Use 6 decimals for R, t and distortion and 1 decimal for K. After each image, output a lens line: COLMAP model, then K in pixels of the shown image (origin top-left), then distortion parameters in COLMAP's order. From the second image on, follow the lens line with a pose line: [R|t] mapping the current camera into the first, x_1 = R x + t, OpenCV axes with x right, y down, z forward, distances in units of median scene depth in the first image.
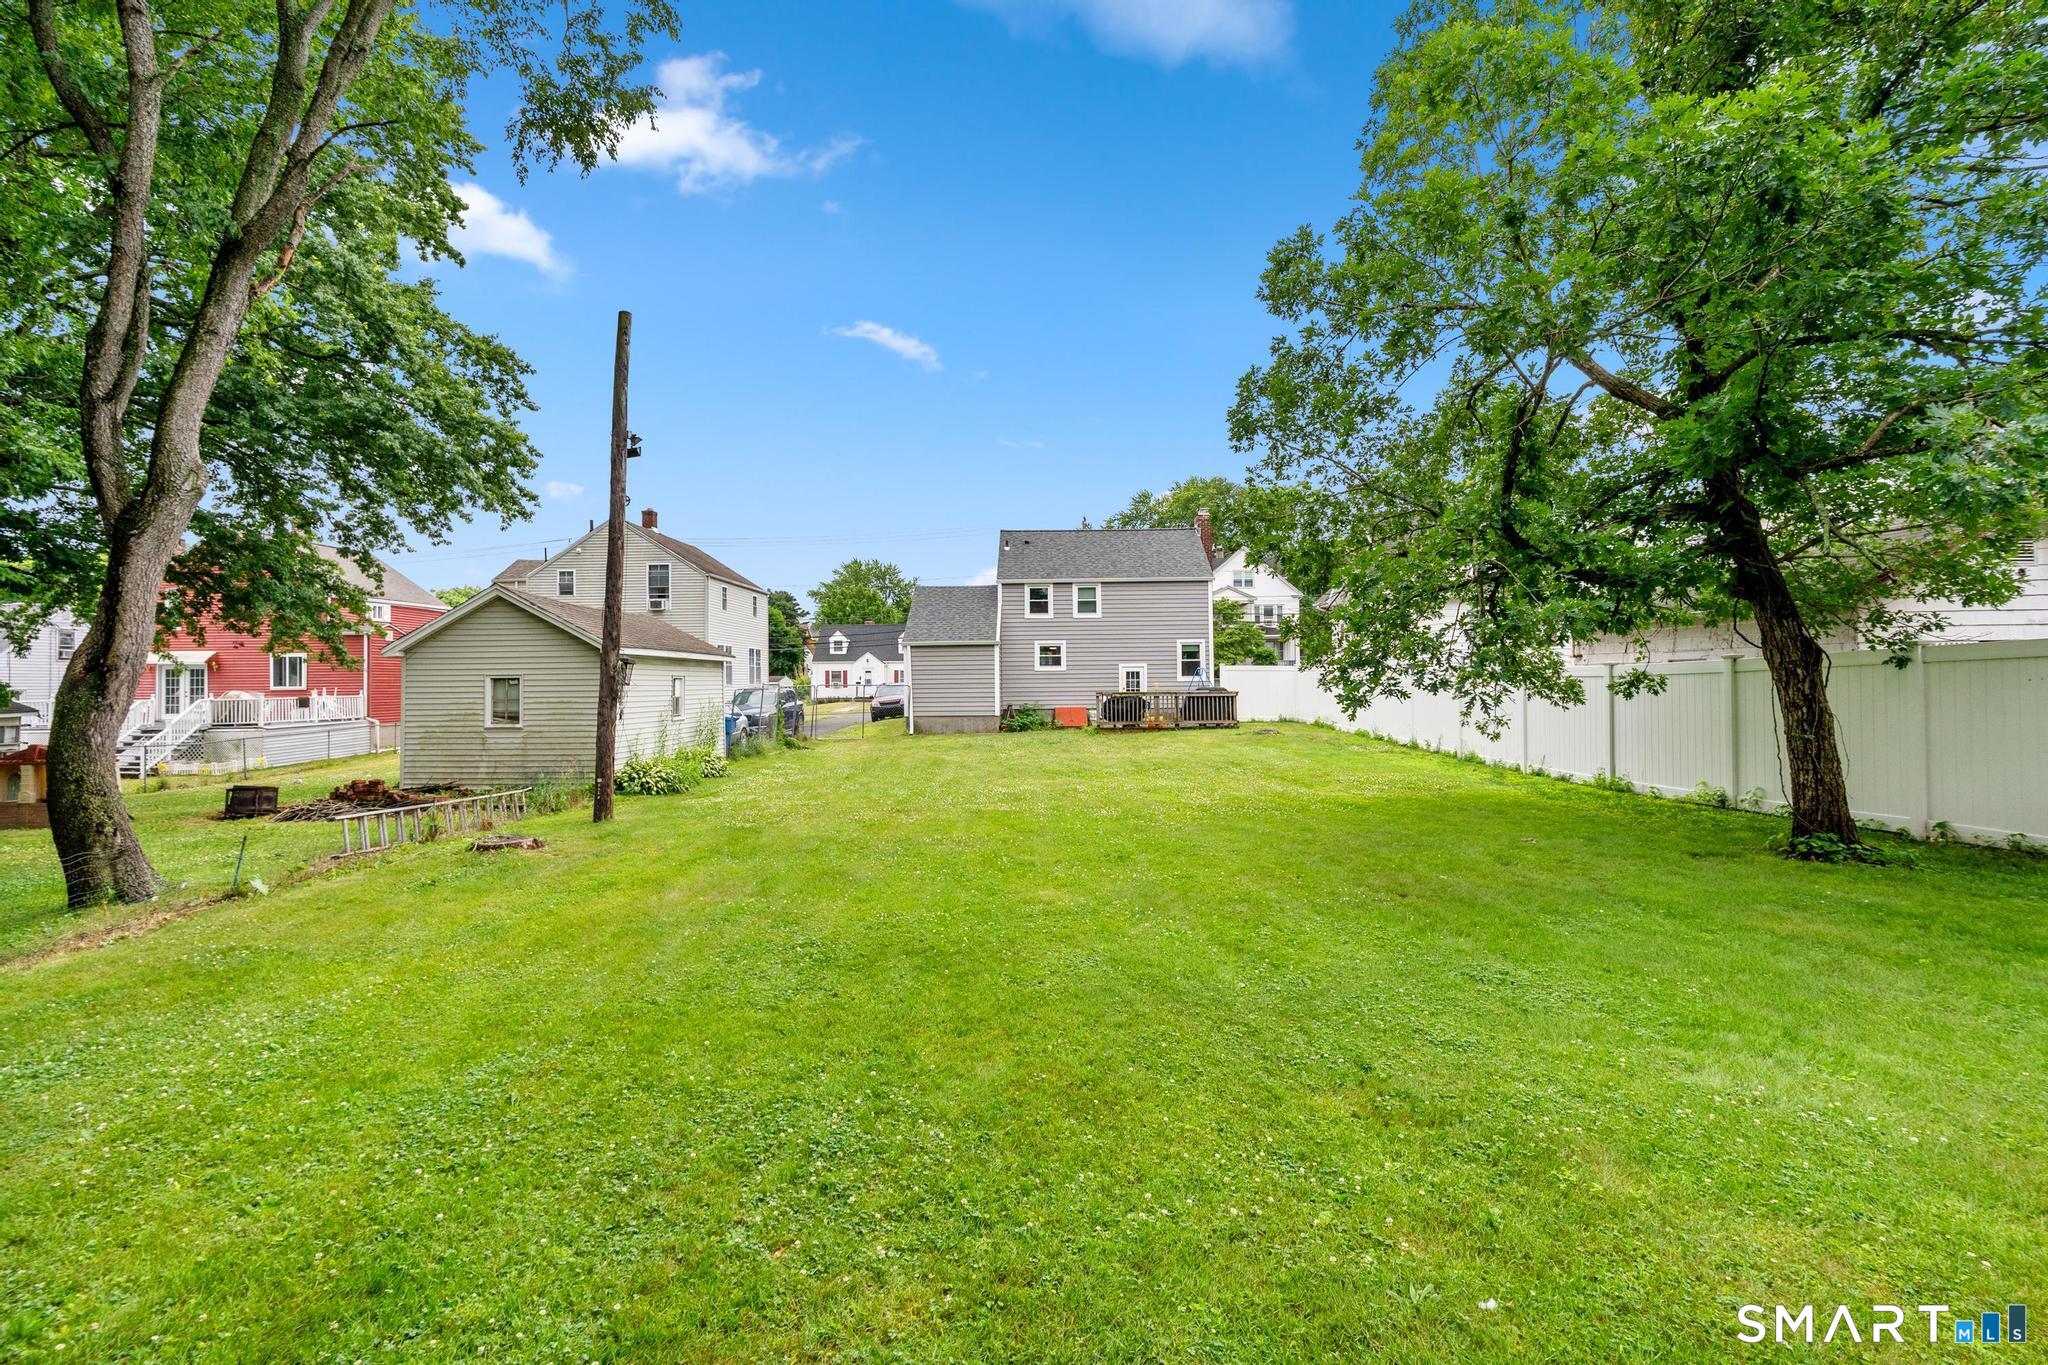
lens RADIAL K [[927.1, 0, 1014.4], [0, 927.1, 698.2], [0, 0, 1]] dist [-0.011052, 0.004645]
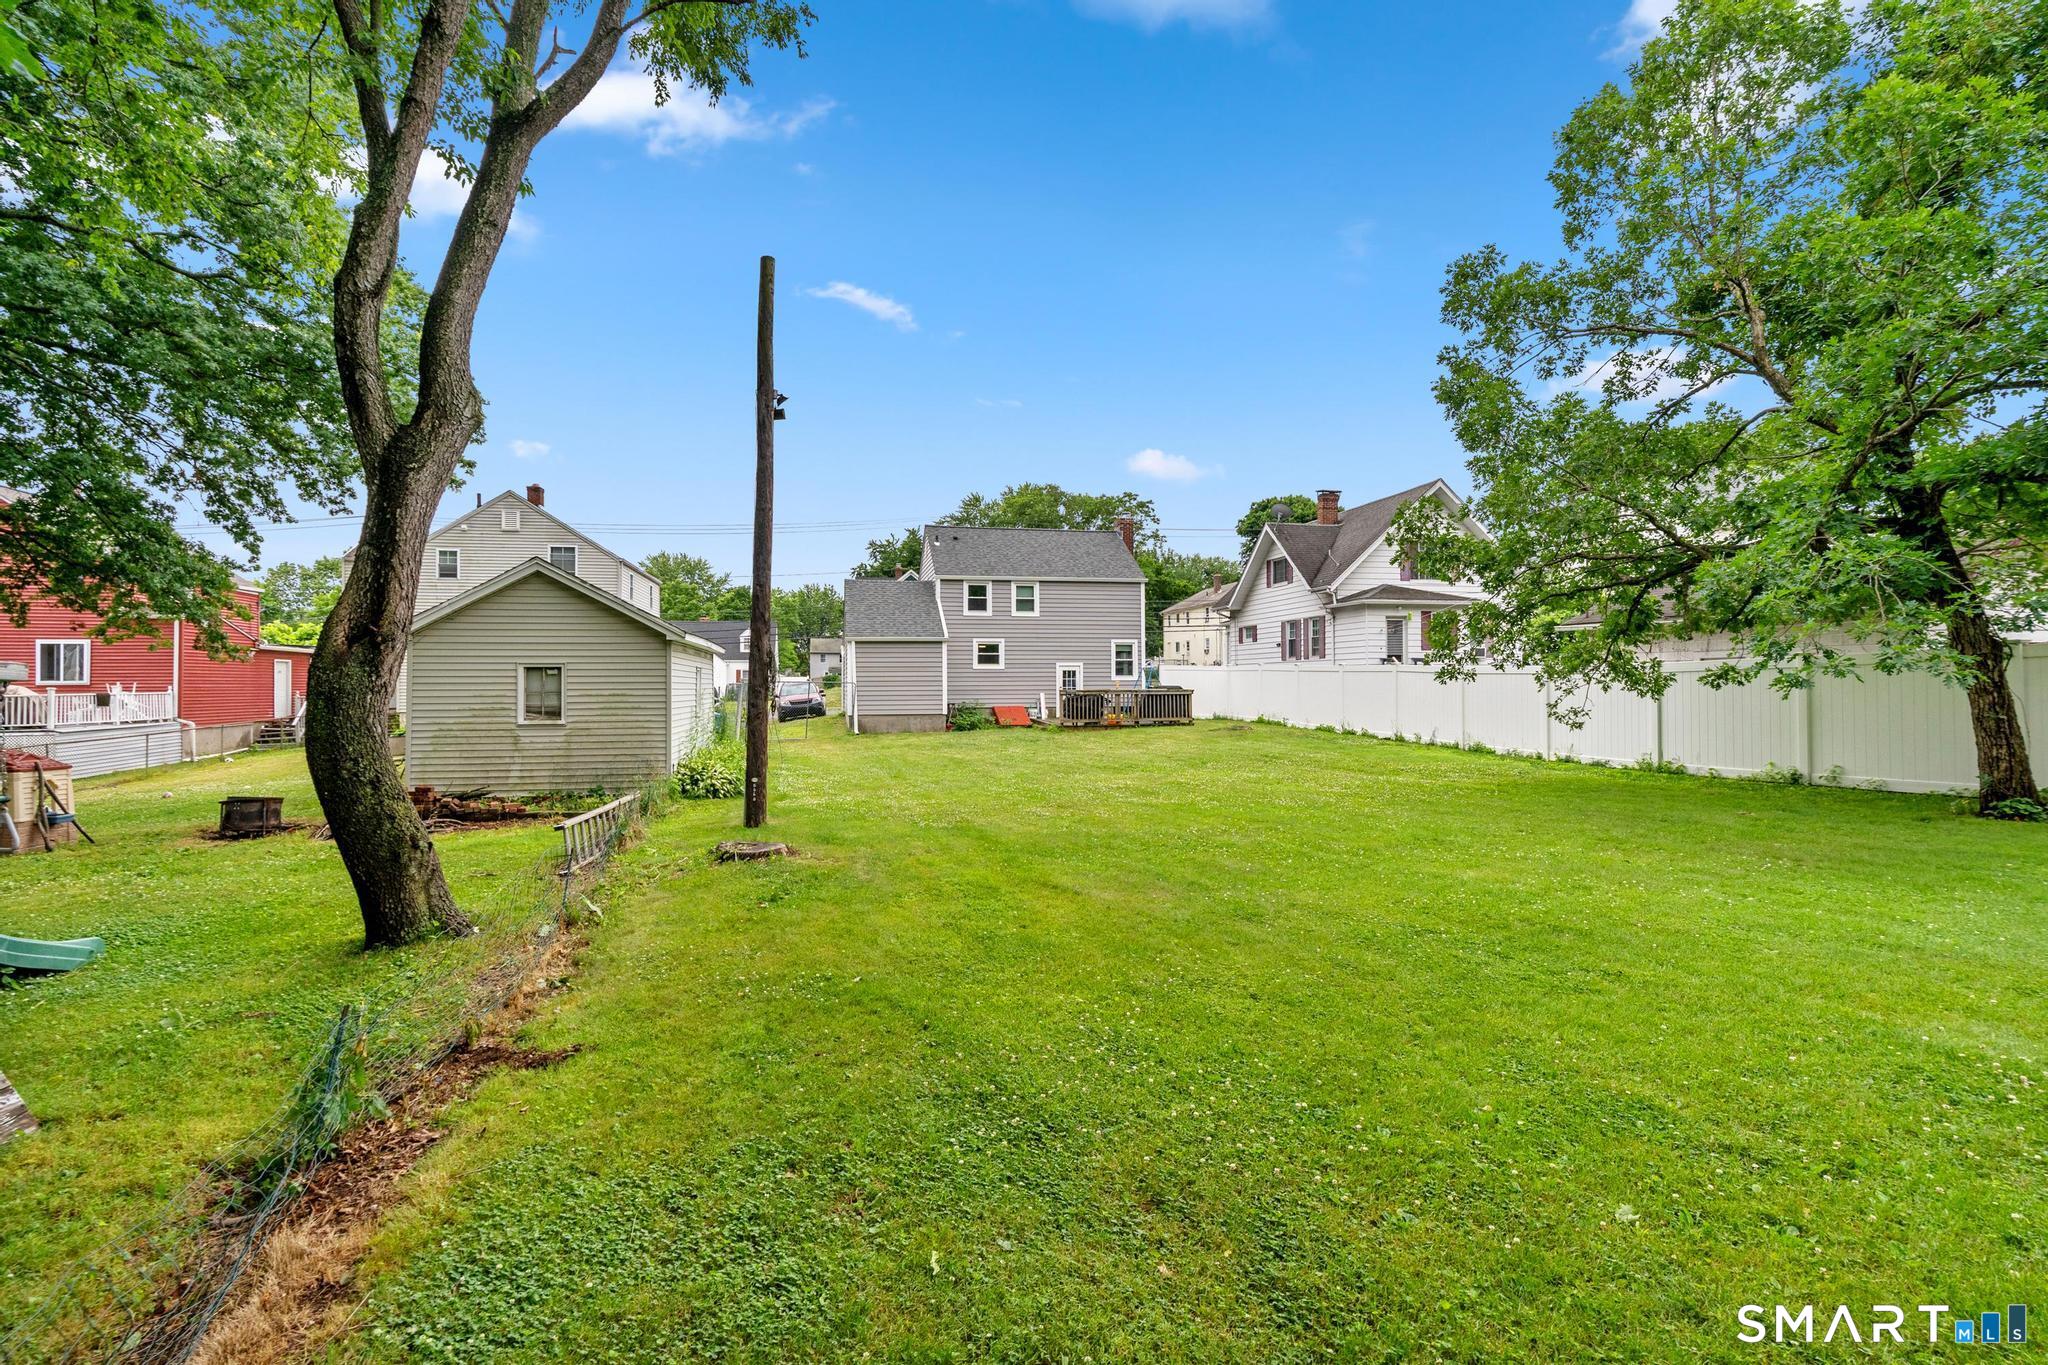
lens RADIAL K [[927.1, 0, 1018.9], [0, 927.1, 702.8], [0, 0, 1]] dist [-0.011052, 0.004645]
pose [[0.975529, -0.000109, 0.219871, -0.199375], [-0.000301, 0.999998, 0.001832, 0.006490], [-0.219871, -0.001853, 0.975527, 0.037552]]
